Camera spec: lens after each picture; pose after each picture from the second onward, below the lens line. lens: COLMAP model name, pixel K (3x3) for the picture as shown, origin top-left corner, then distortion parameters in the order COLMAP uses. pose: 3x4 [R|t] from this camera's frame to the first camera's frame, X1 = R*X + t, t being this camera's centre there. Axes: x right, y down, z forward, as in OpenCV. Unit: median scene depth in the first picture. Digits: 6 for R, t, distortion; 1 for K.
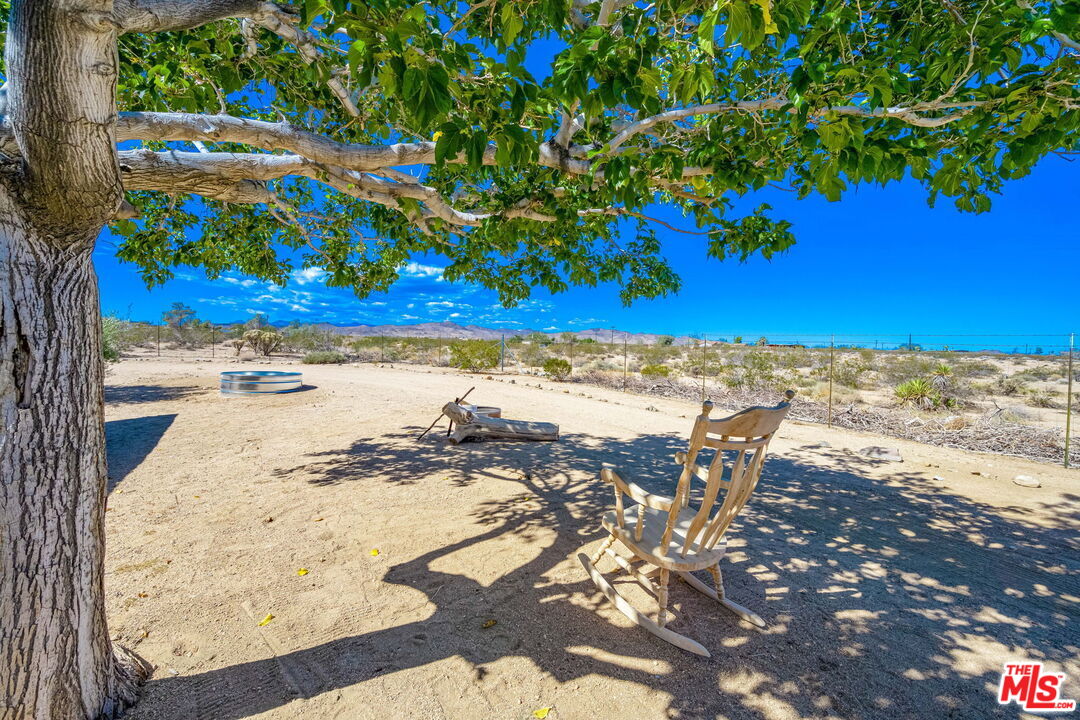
lens RADIAL K [[426.7, 0, 540.2], [0, 426.7, 359.1], [0, 0, 1]] dist [0.003549, 0.000040]
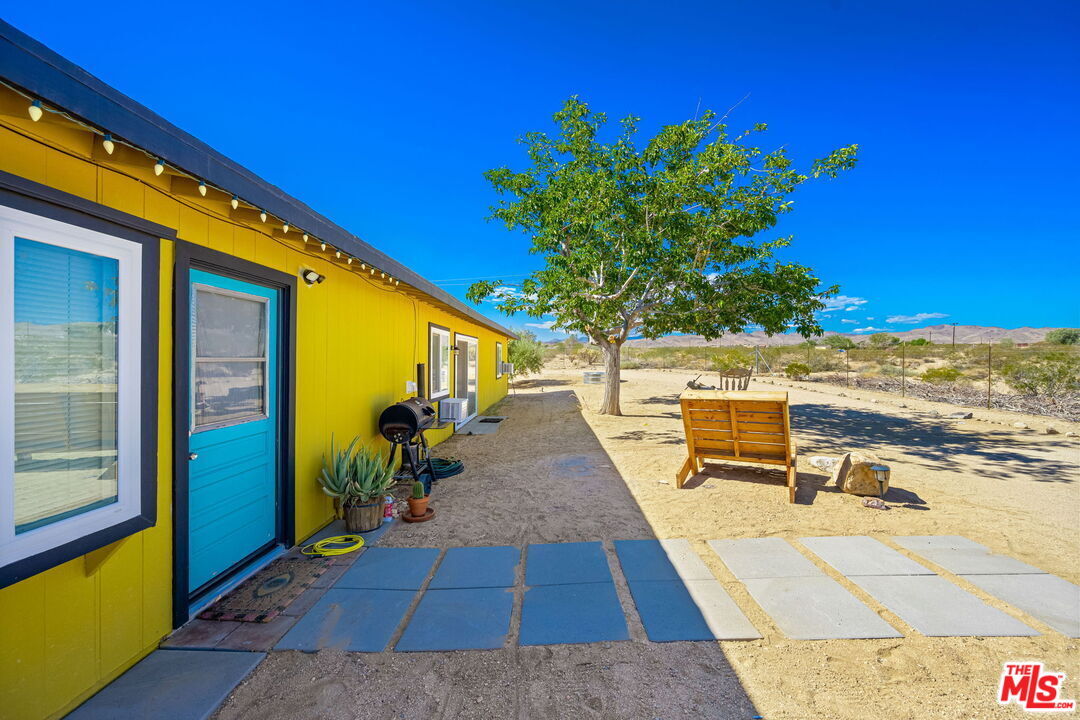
lens RADIAL K [[426.7, 0, 541.5], [0, 426.7, 363.4], [0, 0, 1]] dist [0.003549, 0.000040]
pose [[0.802275, -0.017259, -0.596705, 0.141743], [0.010097, 0.999831, -0.015344, 0.008858], [0.596869, 0.006285, 0.802314, -0.361125]]
